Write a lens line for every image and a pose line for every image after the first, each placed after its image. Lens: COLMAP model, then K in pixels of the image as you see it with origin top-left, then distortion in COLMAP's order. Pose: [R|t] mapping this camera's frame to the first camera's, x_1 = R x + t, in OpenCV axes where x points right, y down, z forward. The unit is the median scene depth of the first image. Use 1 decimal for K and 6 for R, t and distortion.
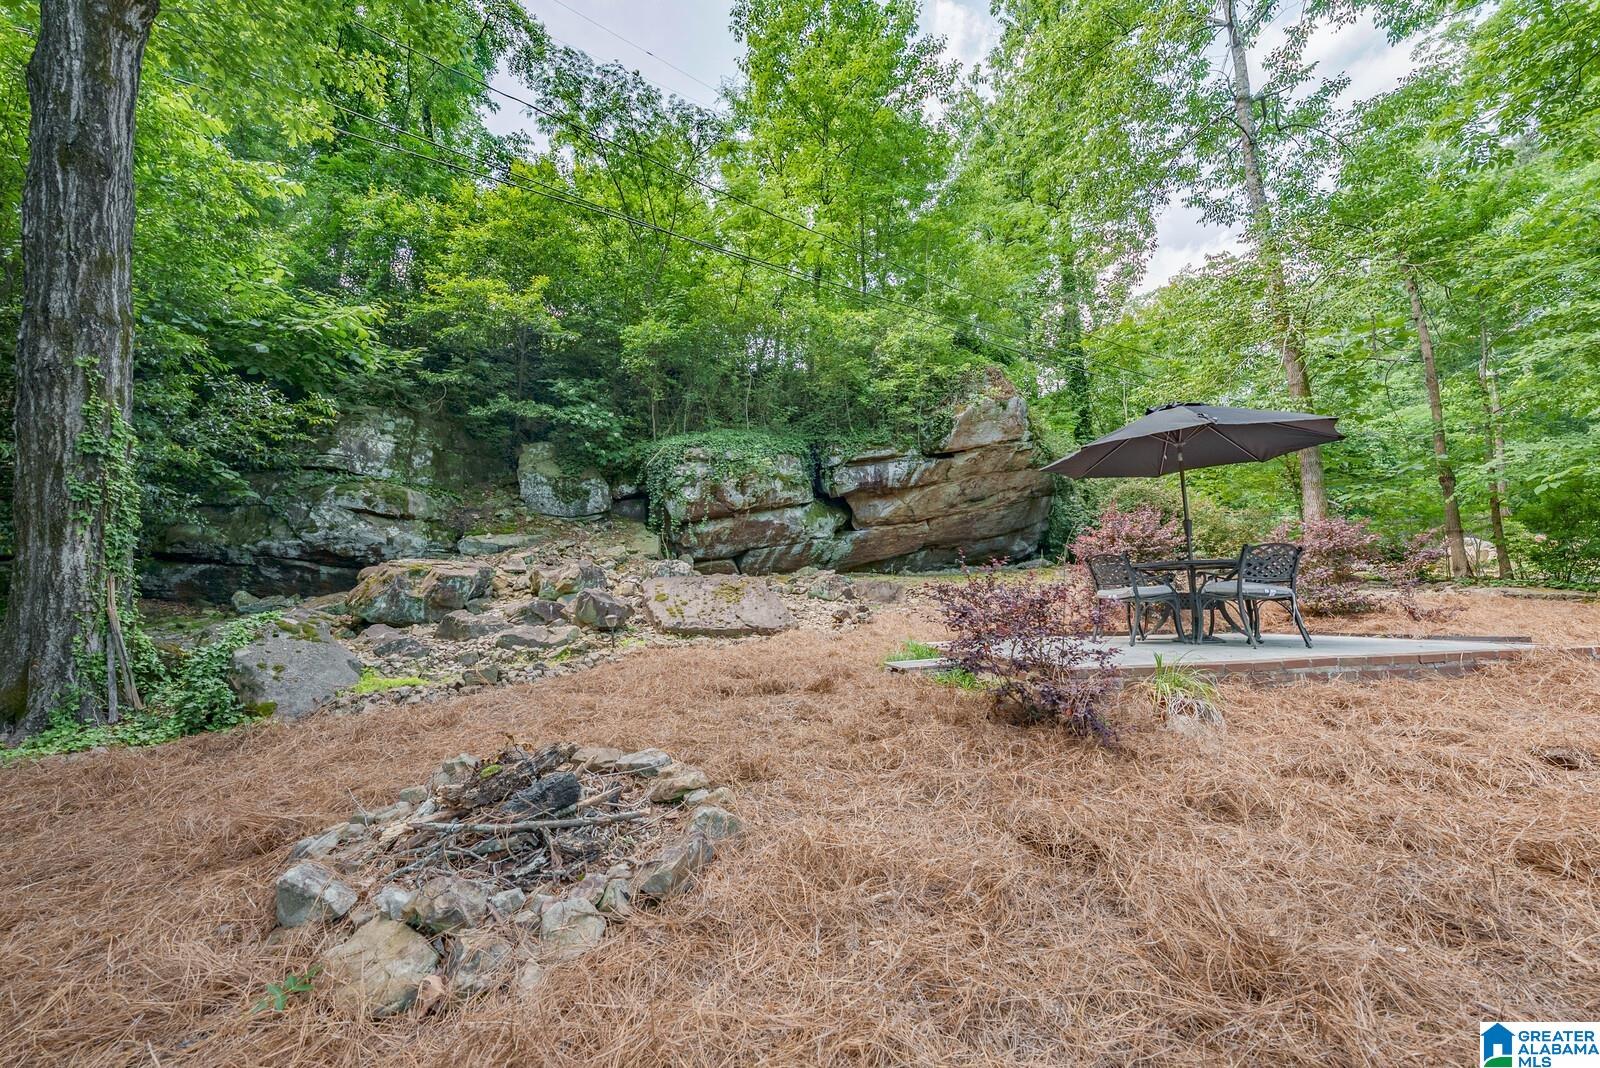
lens RADIAL K [[586.5, 0, 819.1], [0, 586.5, 535.8], [0, 0, 1]] dist [0.000241, 0.000103]
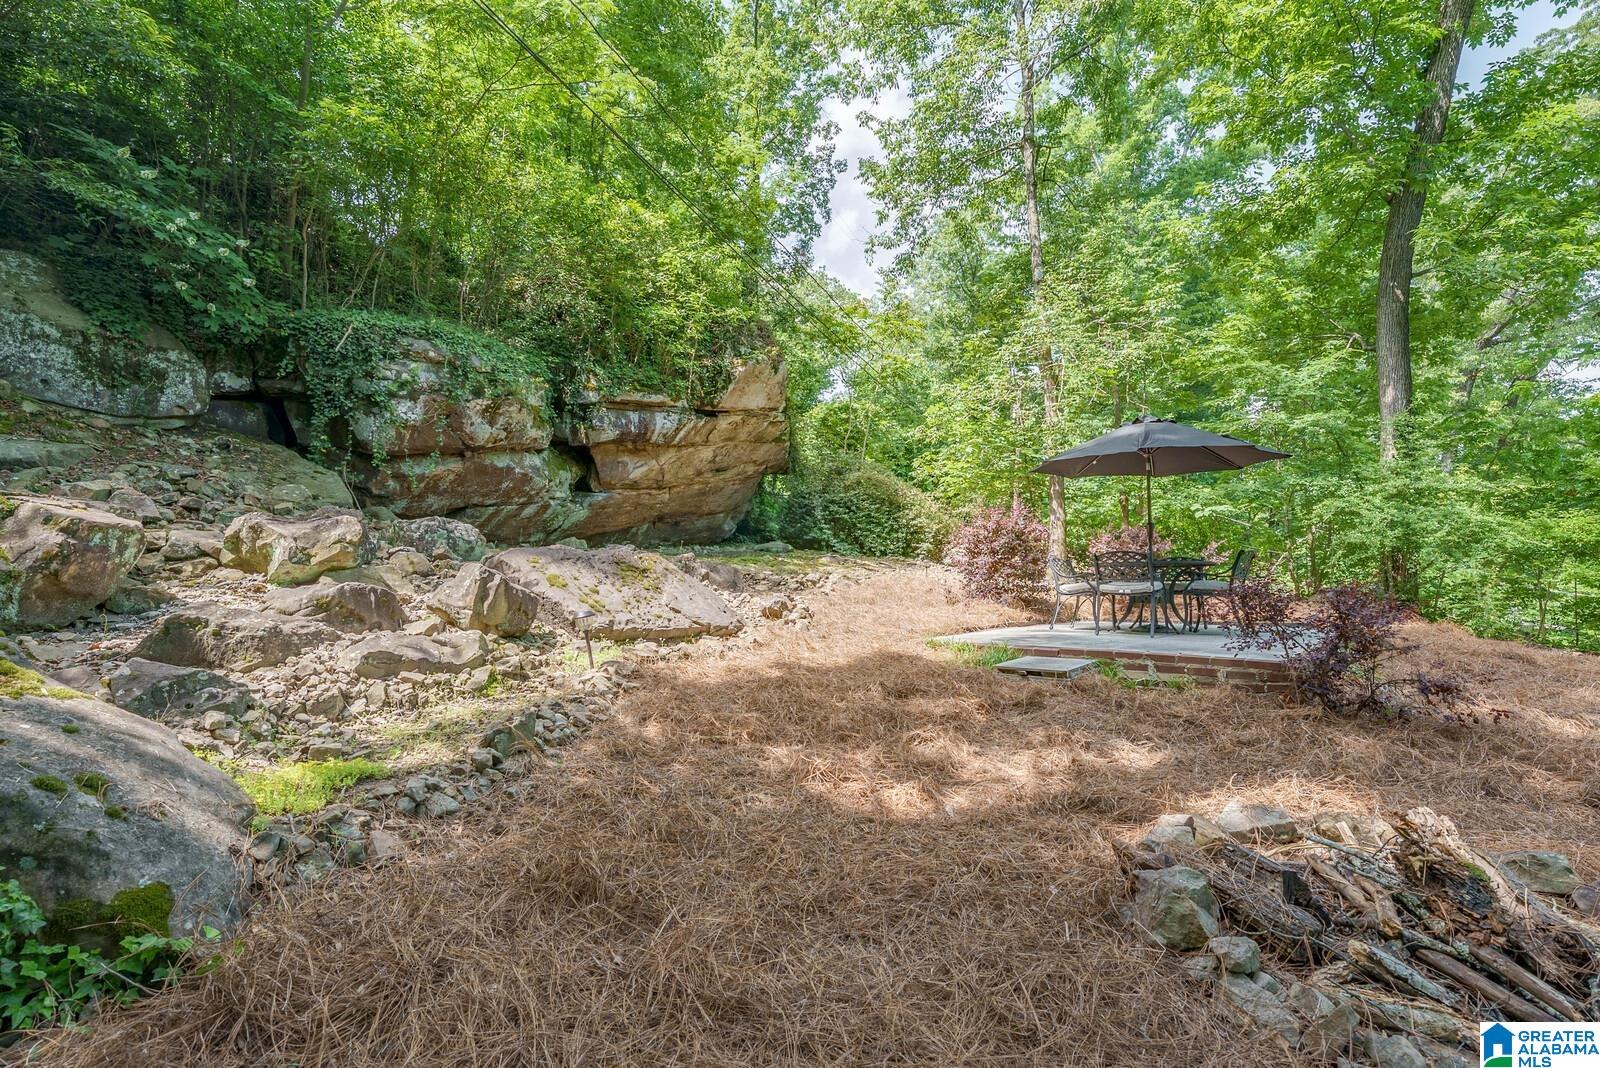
lens RADIAL K [[678.3, 0, 814.1], [0, 678.3, 532.4], [0, 0, 1]] dist [0.002818, -0.000153]
pose [[0.804864, 0.062961, 0.590110, -0.272344], [-0.084002, 0.996431, 0.008260, 0.013861], [-0.587485, -0.056219, 0.807280, 0.145408]]
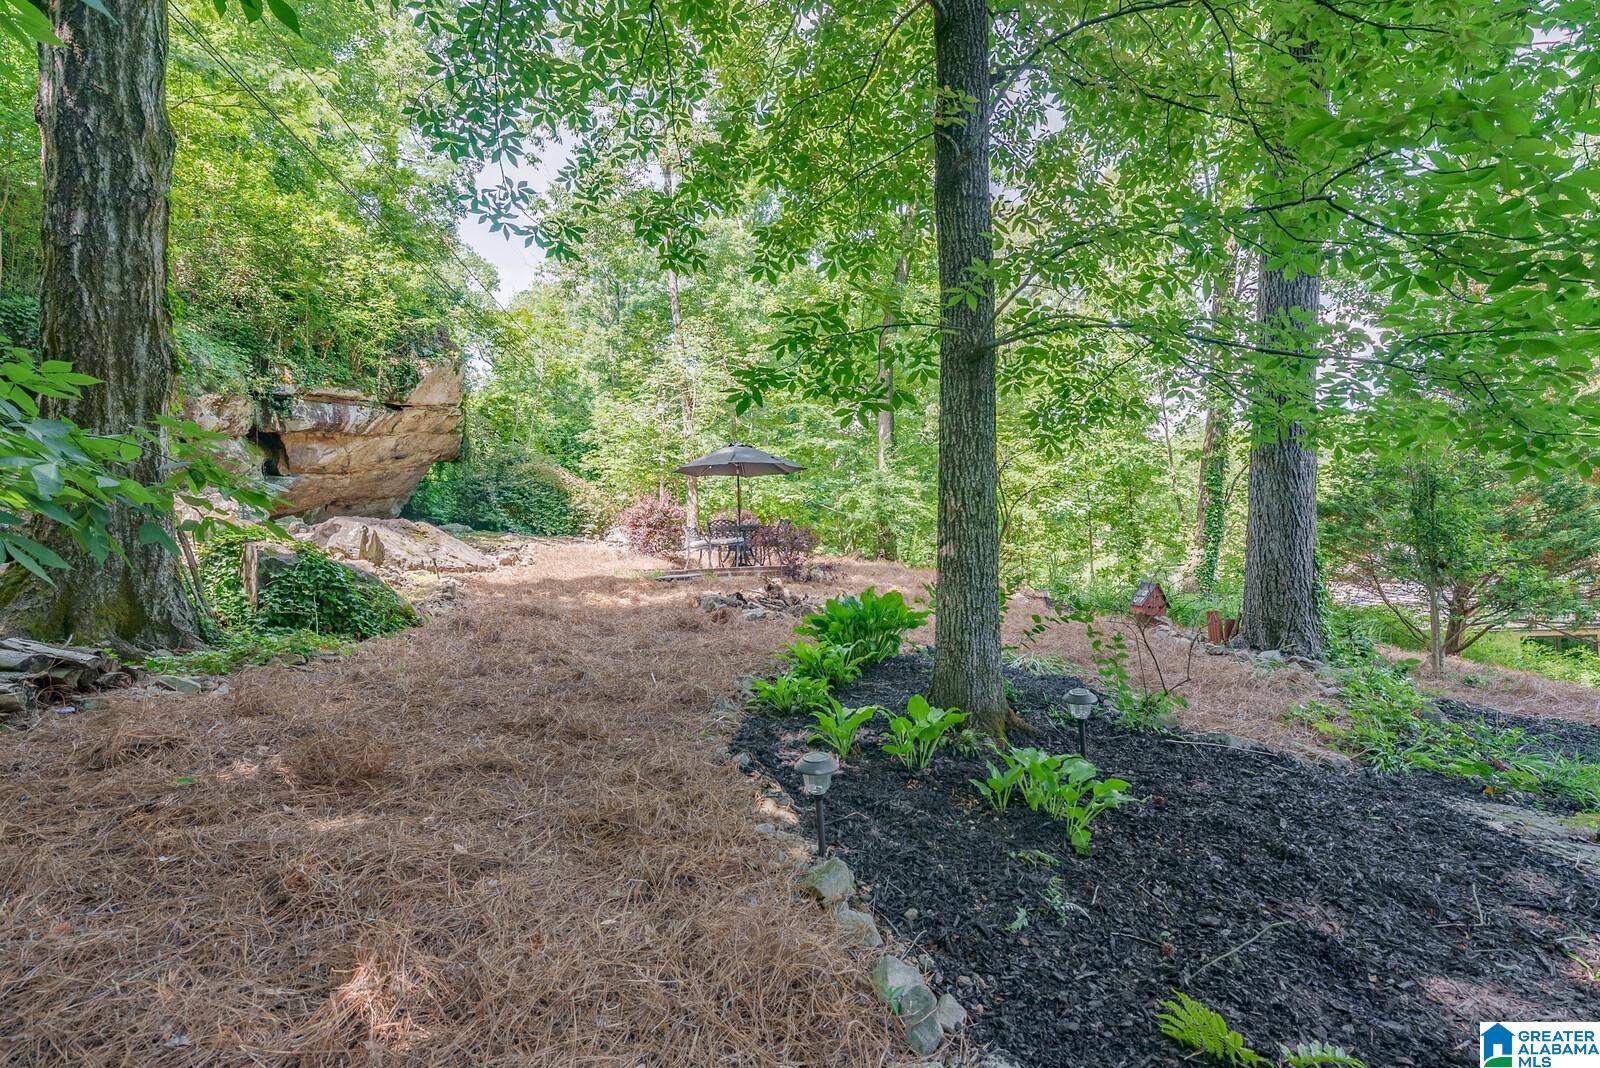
lens RADIAL K [[678.3, 0, 765.8], [0, 678.3, 554.4], [0, 0, 1]] dist [0.002818, -0.000153]
pose [[0.475825, 0.018200, 0.879352, -0.542593], [-0.076543, 0.996850, 0.020786, 0.034784], [-0.876203, -0.077198, 0.475719, -0.058291]]
